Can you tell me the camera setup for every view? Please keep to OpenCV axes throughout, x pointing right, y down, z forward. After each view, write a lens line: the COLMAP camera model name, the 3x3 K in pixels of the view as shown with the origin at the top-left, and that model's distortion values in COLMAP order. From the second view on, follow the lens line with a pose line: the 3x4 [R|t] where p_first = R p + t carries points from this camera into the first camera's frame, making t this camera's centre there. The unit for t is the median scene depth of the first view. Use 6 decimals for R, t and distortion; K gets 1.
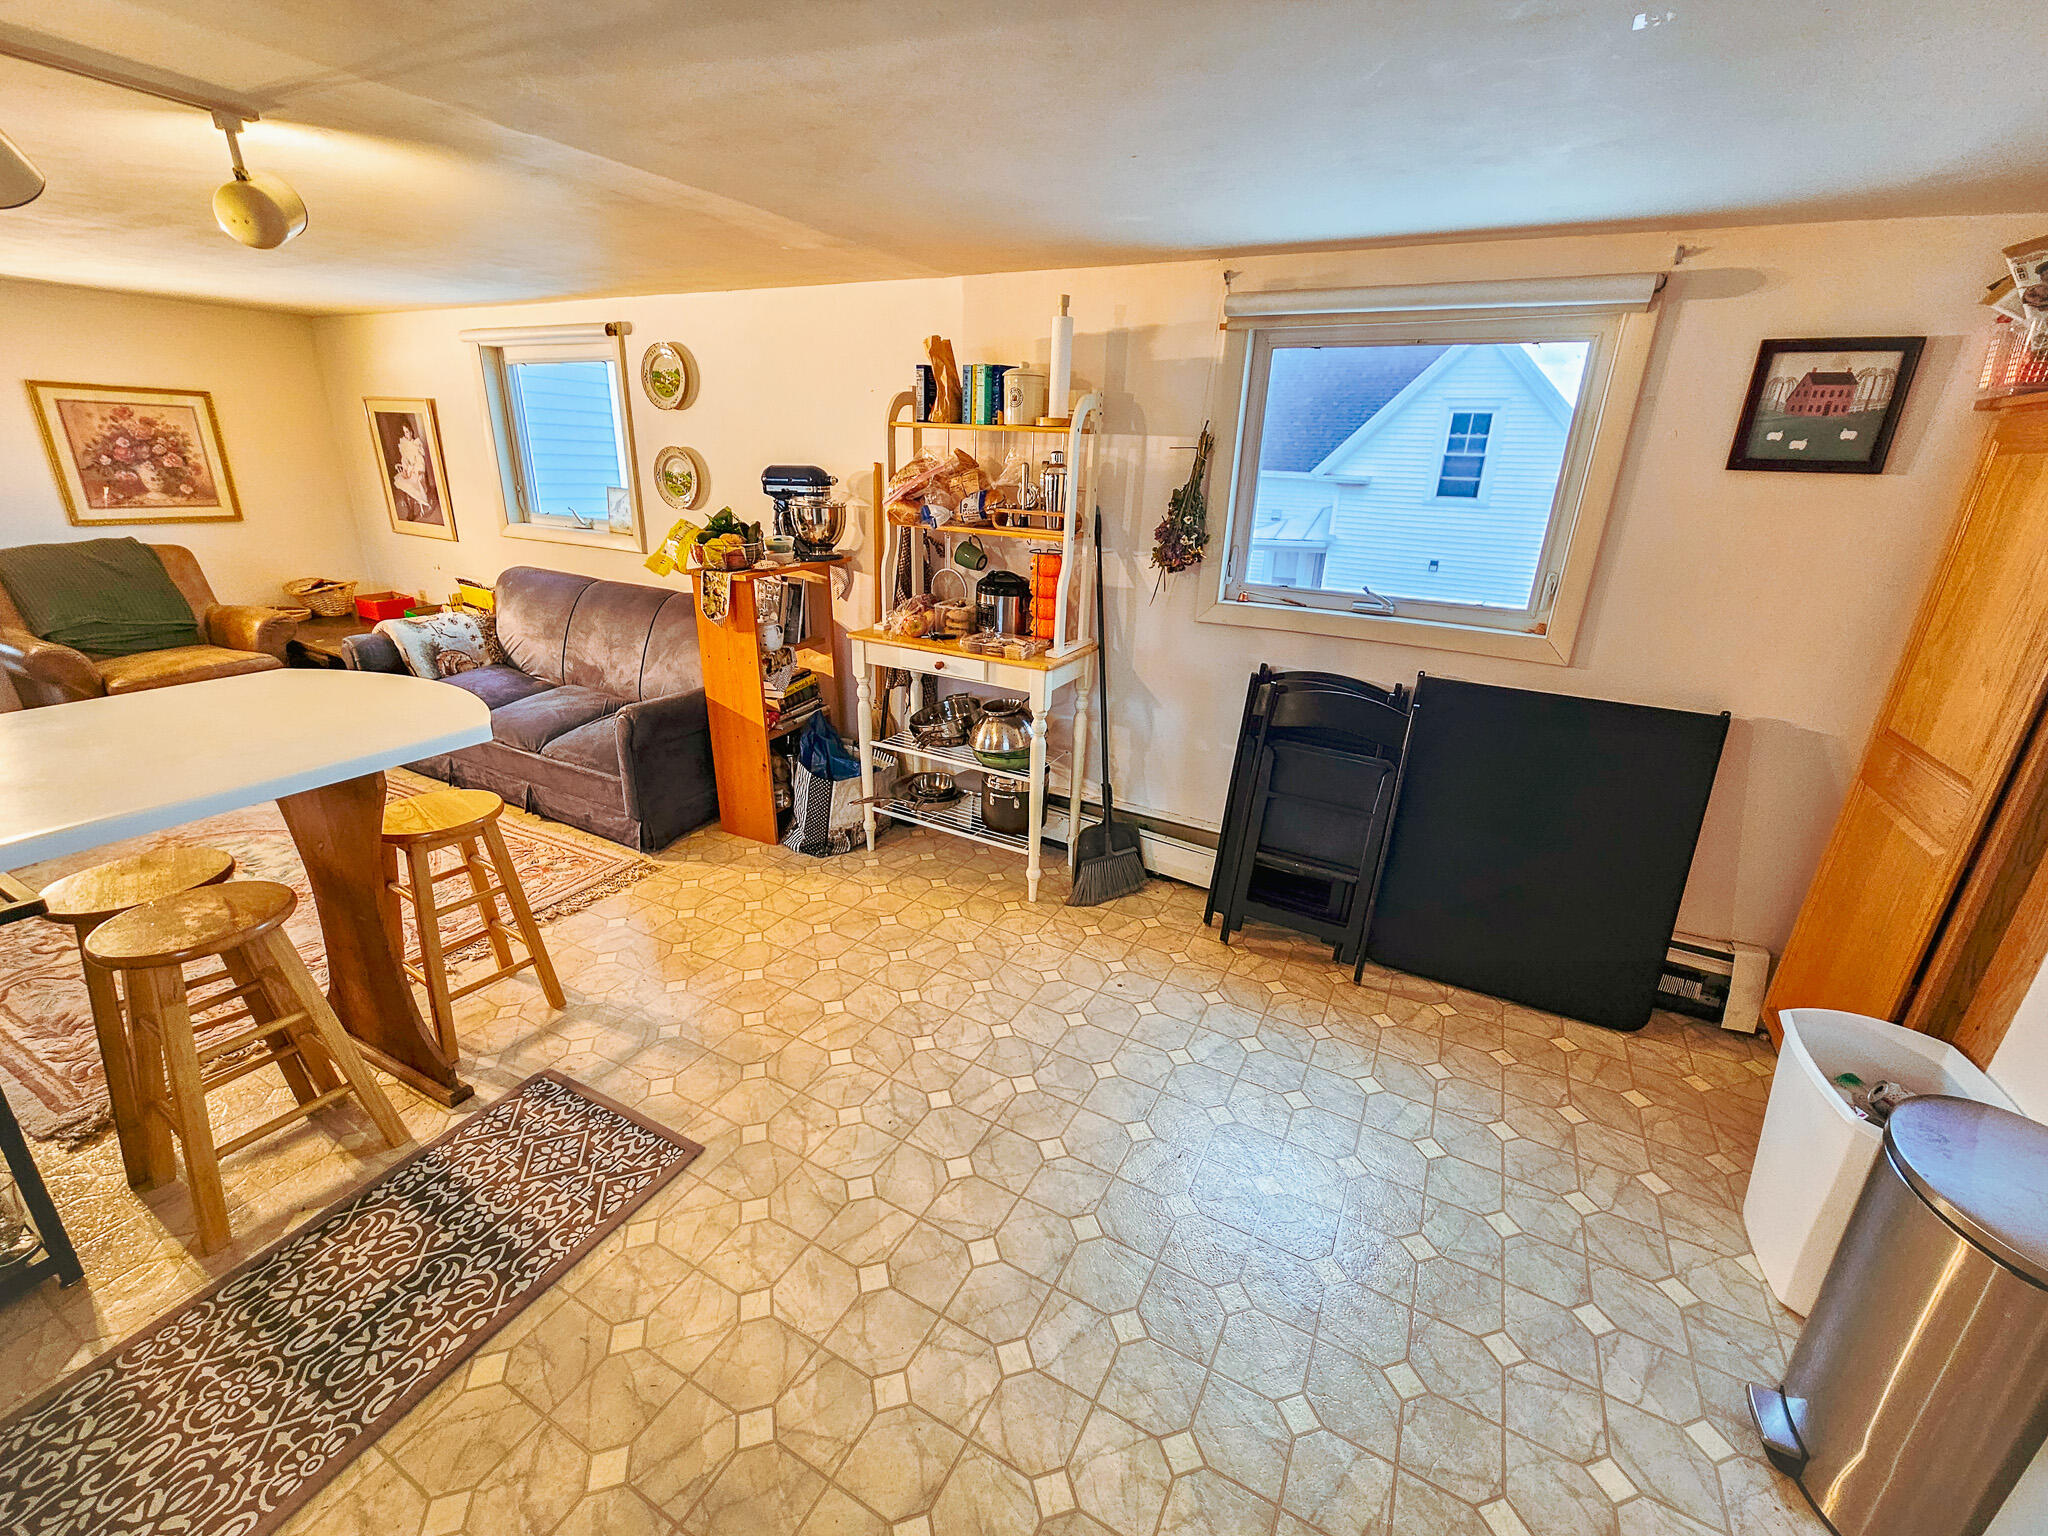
lens RADIAL K [[839.5, 0, 1028.2], [0, 839.5, 759.2], [0, 0, 1]] dist [-0.002558, 0.000435]
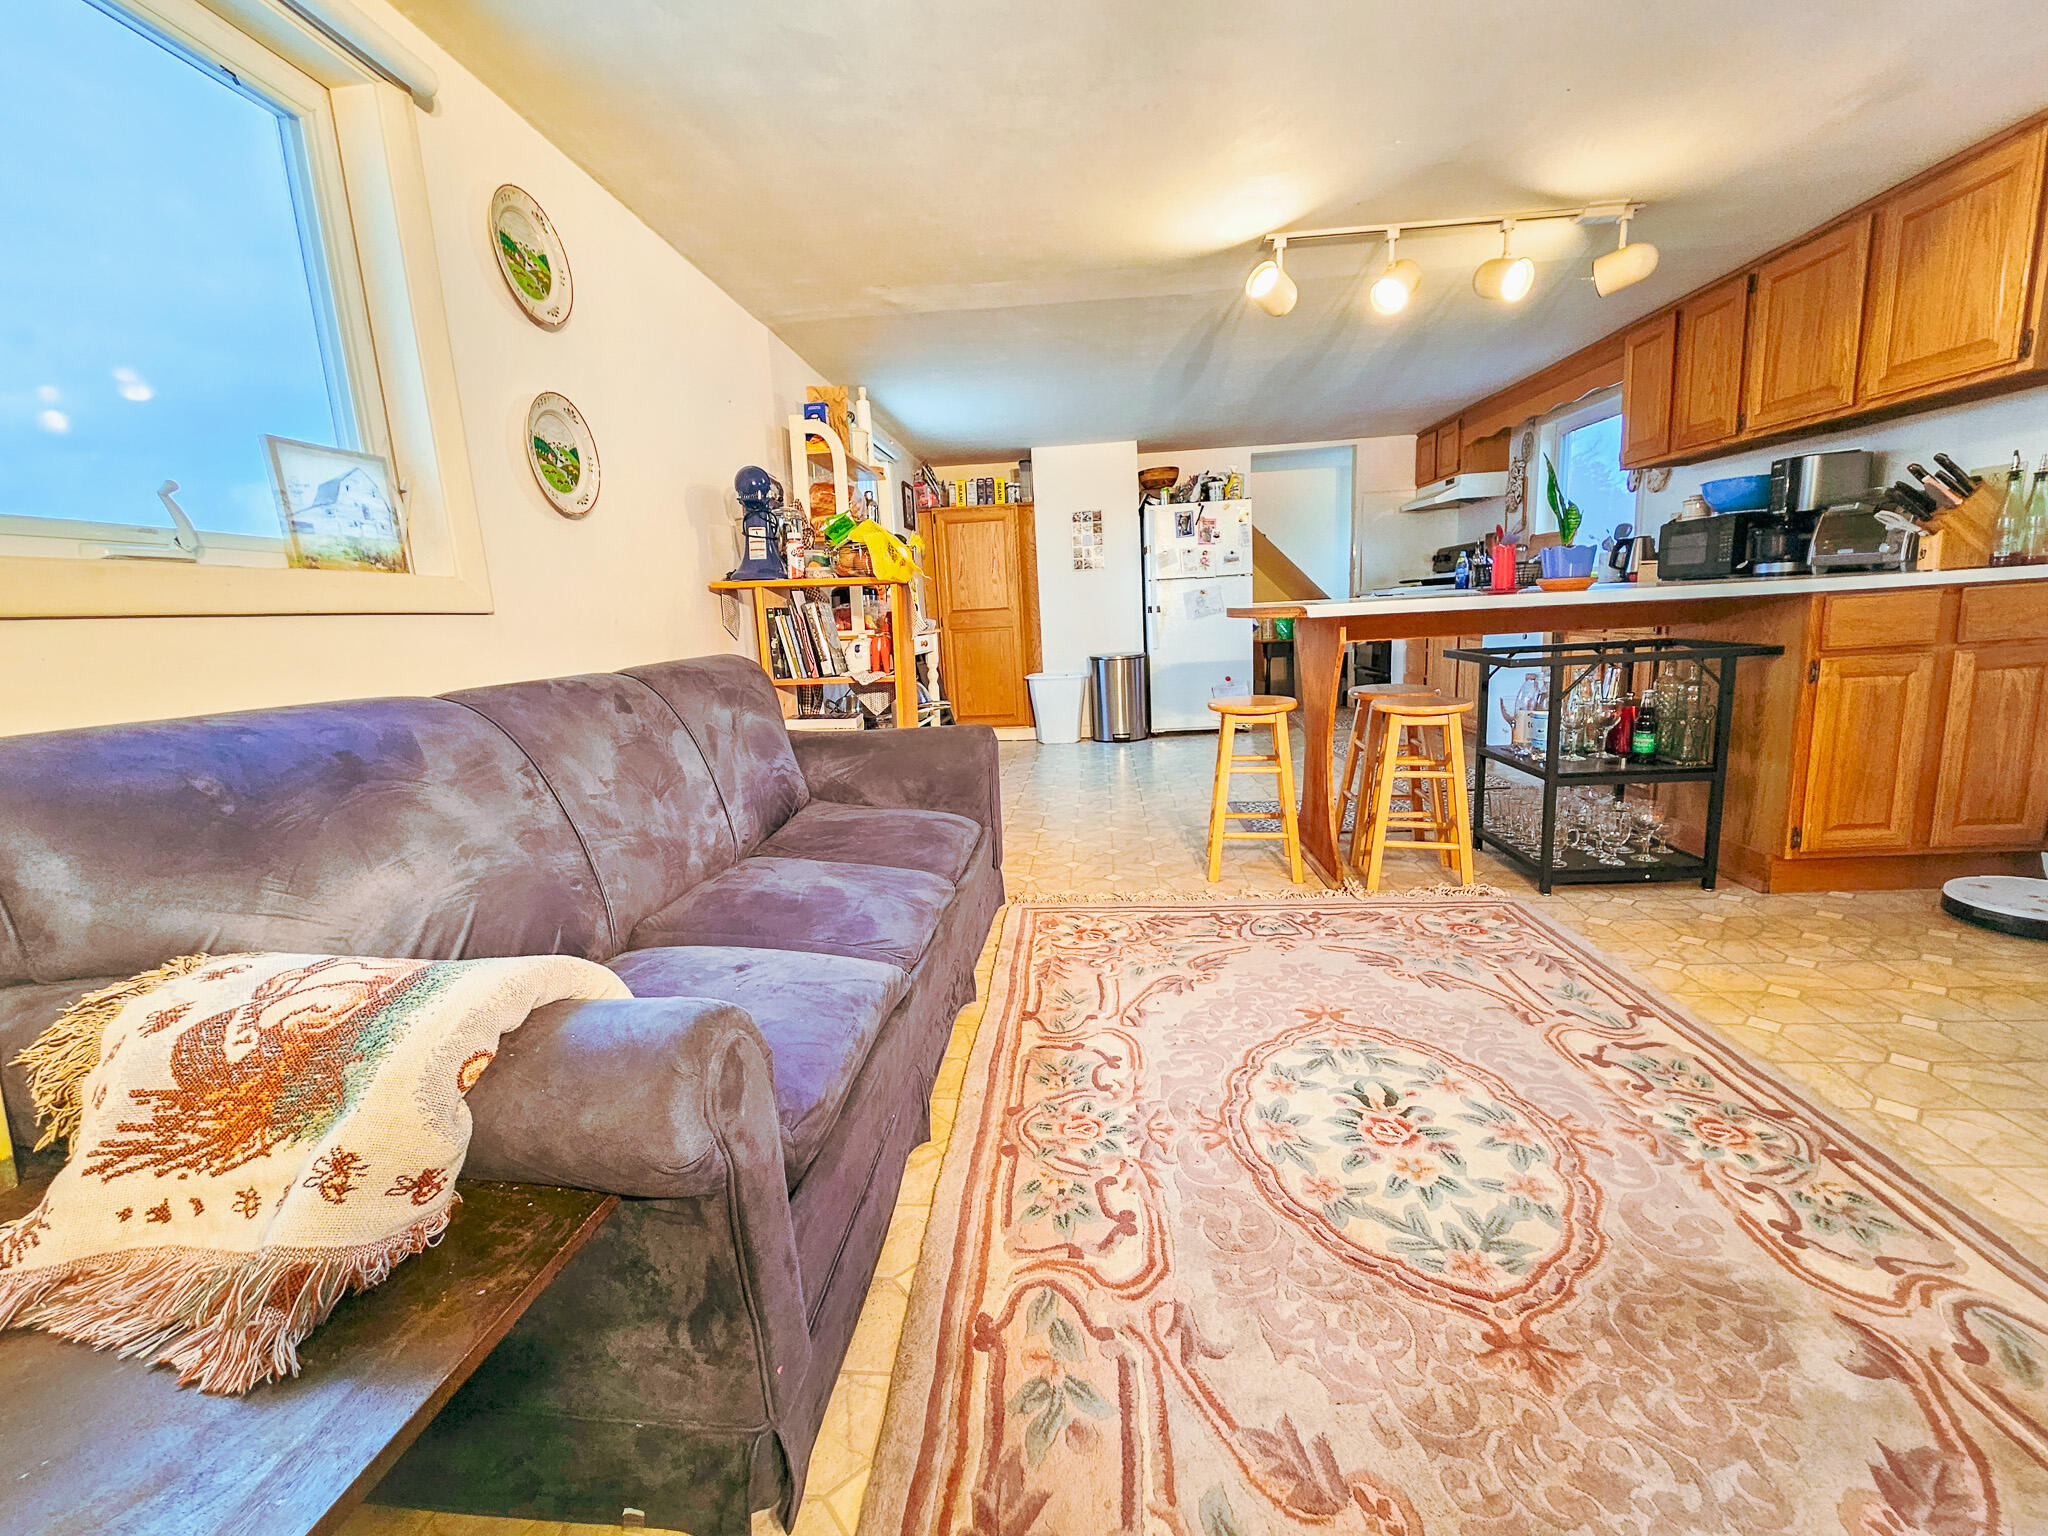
lens RADIAL K [[839.5, 0, 1028.2], [0, 839.5, 760.5], [0, 0, 1]] dist [-0.002558, 0.000435]
pose [[-0.392238, -0.176795, 0.902714, -1.392148], [0.348228, 0.879780, 0.323612, -0.322090], [-0.851402, 0.441284, -0.283518, 1.335459]]
